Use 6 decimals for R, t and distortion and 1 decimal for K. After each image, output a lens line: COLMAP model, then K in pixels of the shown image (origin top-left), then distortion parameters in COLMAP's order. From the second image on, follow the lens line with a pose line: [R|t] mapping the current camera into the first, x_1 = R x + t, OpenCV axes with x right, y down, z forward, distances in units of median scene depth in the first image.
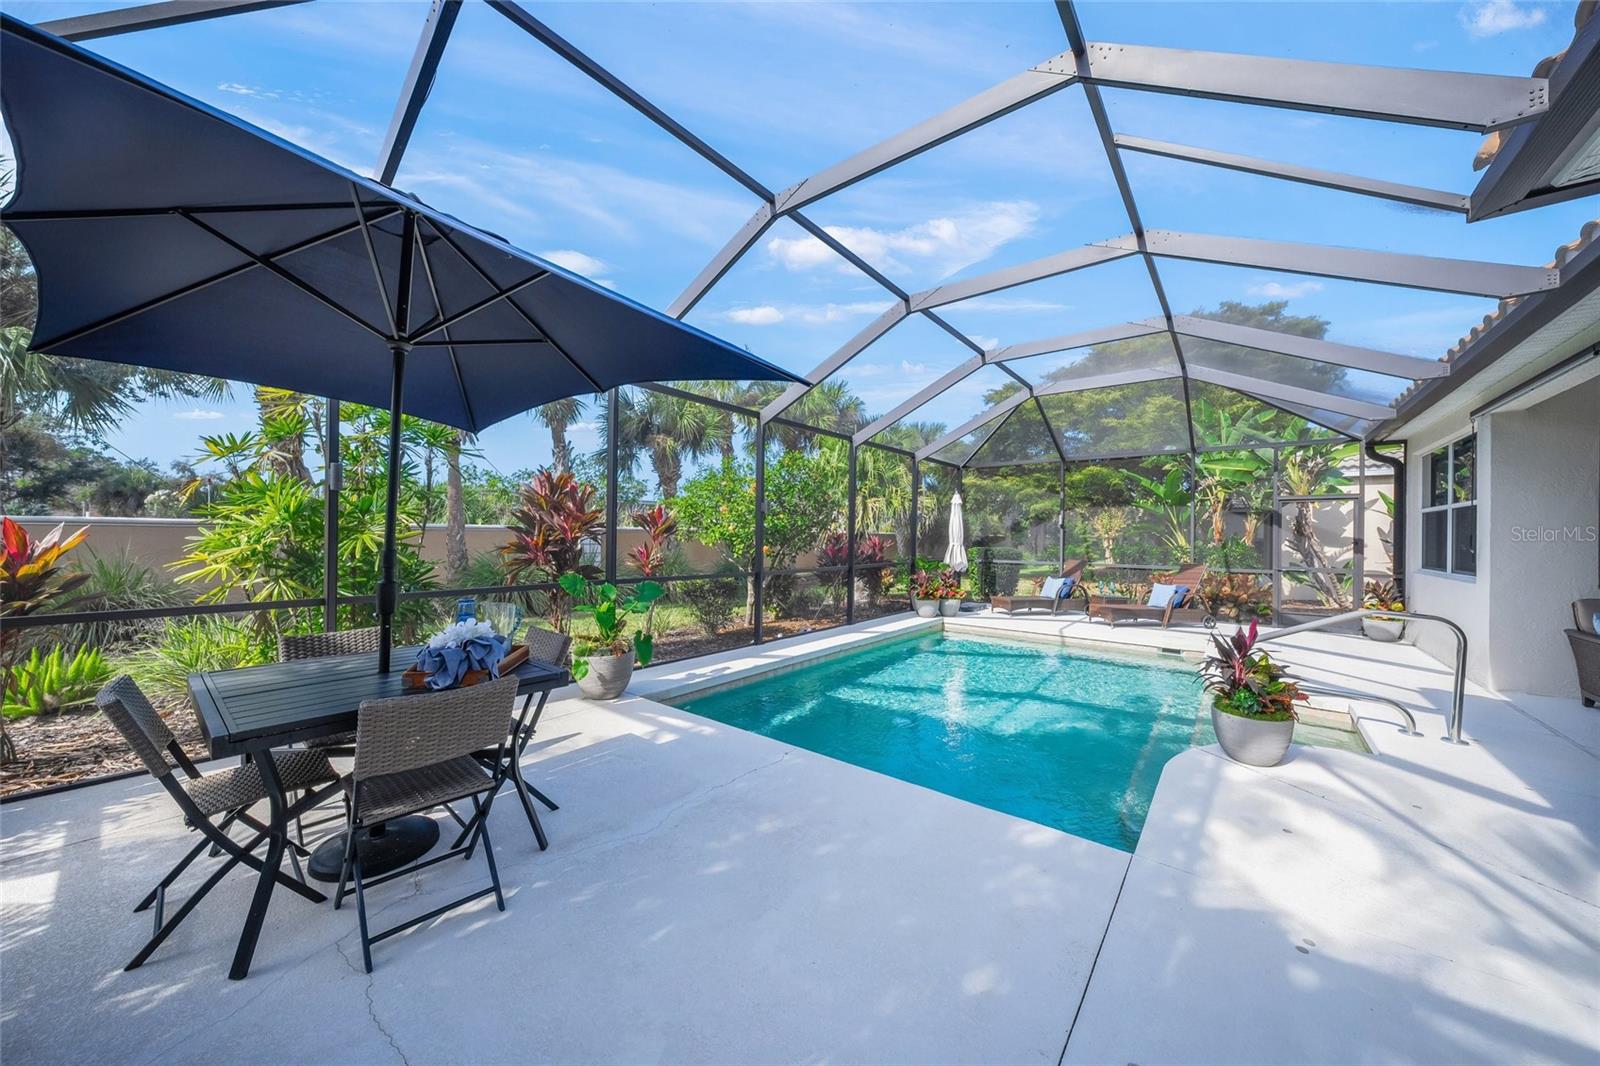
lens RADIAL K [[558.9, 0, 798.7], [0, 558.9, 533.7], [0, 0, 1]] dist [0.002833, -0.000315]
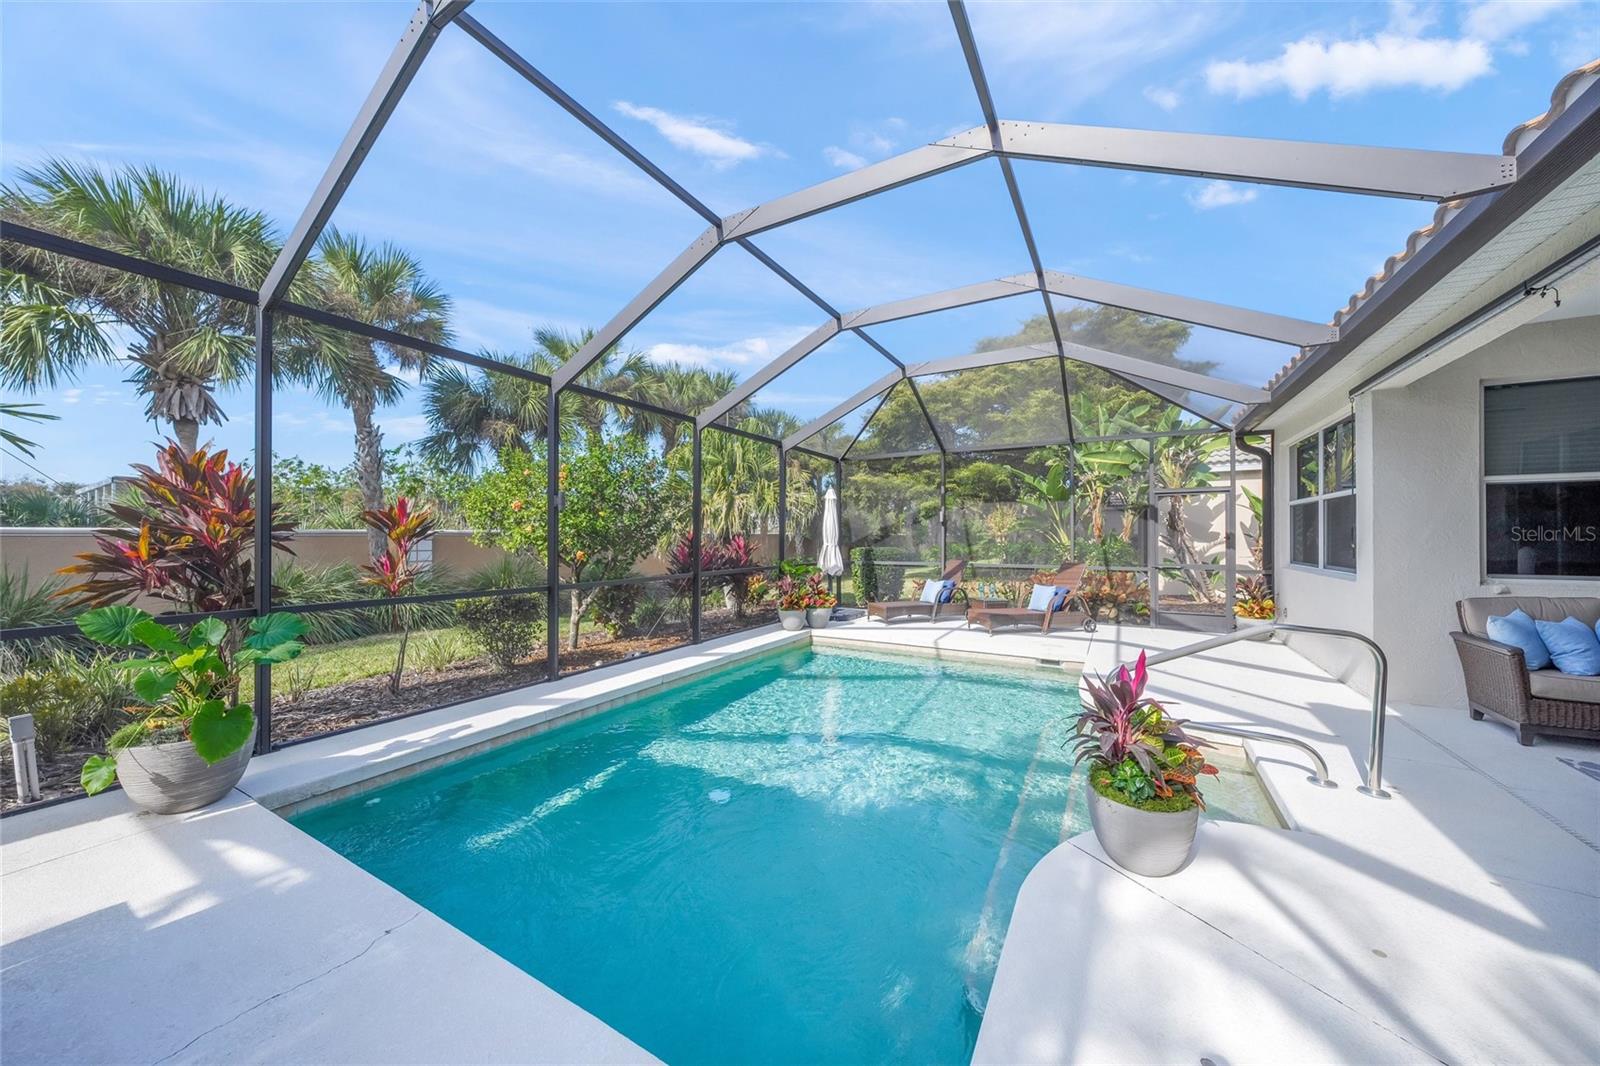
lens RADIAL K [[558.9, 0, 797.4], [0, 558.9, 533.5], [0, 0, 1]] dist [0.002833, -0.000315]
pose [[0.988916, -0.011941, 0.147995, 0.131090], [0.012247, 0.999924, -0.001155, 0.001541], [-0.147970, 0.002955, 0.988987, 0.169601]]
